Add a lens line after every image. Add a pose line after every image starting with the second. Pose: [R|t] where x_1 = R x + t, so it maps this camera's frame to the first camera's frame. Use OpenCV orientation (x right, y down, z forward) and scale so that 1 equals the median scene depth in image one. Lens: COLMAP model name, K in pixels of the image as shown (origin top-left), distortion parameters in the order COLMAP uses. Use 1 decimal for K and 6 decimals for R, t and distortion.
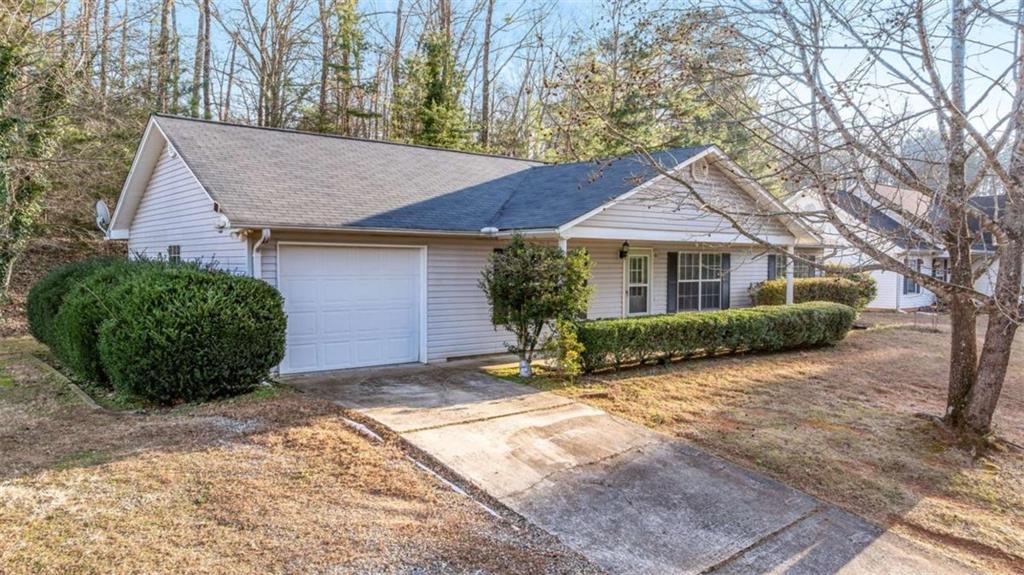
lens RADIAL K [[707.2, 0, 520.7], [0, 707.2, 293.9], [0, 0, 1]] dist [-0.027581, 0.026270]
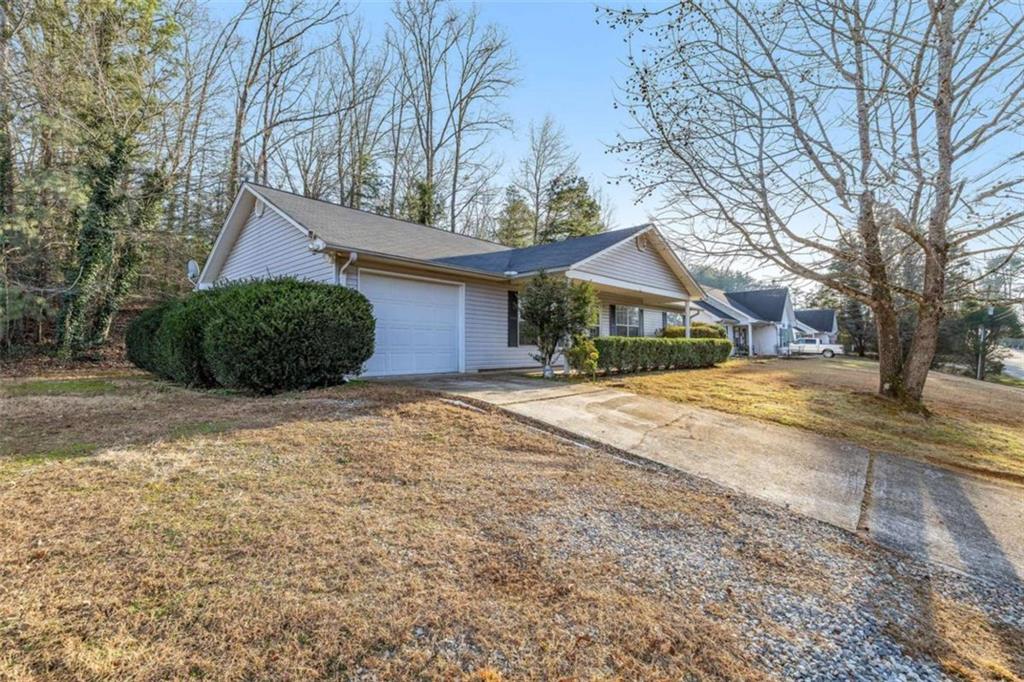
lens RADIAL K [[430.3, 0, 504.5], [0, 430.3, 331.4], [0, 0, 1]] dist [0.000185, -0.000364]
pose [[0.992435, -0.003995, 0.122704, -0.252741], [0.014005, 0.996630, -0.080822, 0.139665], [-0.121968, 0.081929, 0.989147, 0.318173]]
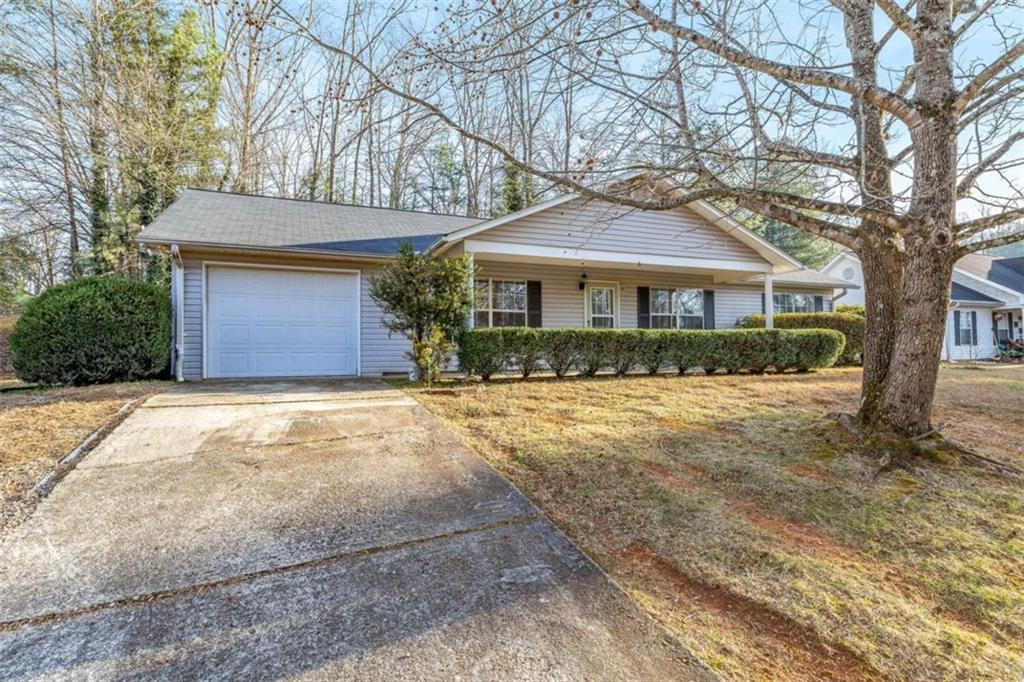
lens RADIAL K [[492.3, 0, 509.8], [0, 492.3, 343.7], [0, 0, 1]] dist [-0.000946, -0.000365]
pose [[0.957735, -0.026040, -0.286470, 0.500715], [0.005783, 0.997436, -0.071333, 0.166789], [0.287593, 0.066662, 0.955430, 0.526029]]
